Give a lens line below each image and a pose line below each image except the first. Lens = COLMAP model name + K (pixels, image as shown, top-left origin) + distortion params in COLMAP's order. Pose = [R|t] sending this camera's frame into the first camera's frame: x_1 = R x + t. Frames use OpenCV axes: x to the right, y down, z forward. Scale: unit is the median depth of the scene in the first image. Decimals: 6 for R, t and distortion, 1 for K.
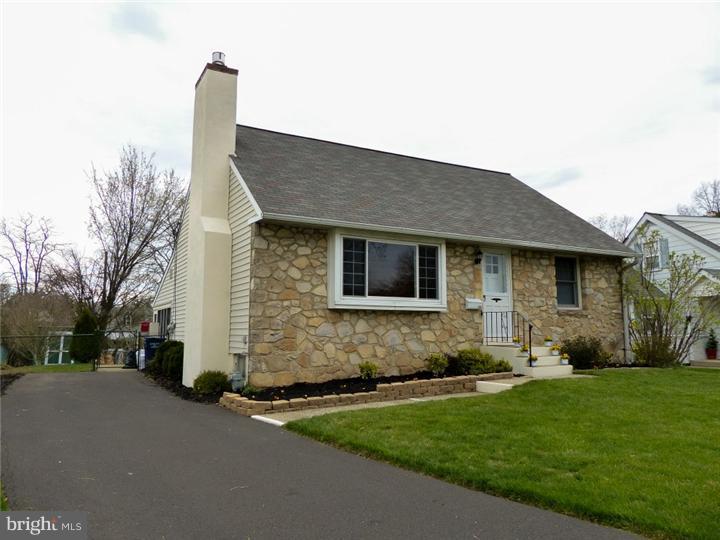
lens RADIAL K [[540.4, 0, 360.0], [0, 540.4, 270.0], [0, 0, 1]] dist [-0.049377, 0.040091]
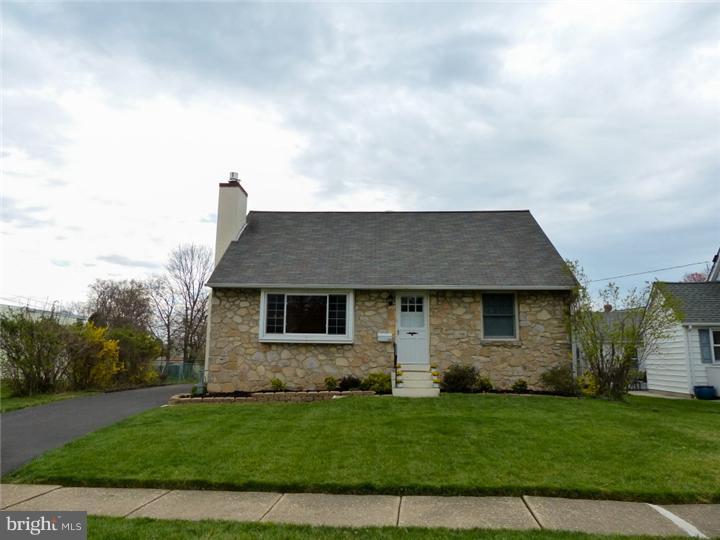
lens RADIAL K [[540.4, 0, 360.0], [0, 540.4, 270.0], [0, 0, 1]] dist [-0.049377, 0.040091]
pose [[0.861500, -0.075063, -0.502179, 0.854839], [0.046339, 0.996508, -0.069458, -0.009908], [0.505639, 0.036568, 0.861970, -0.136054]]
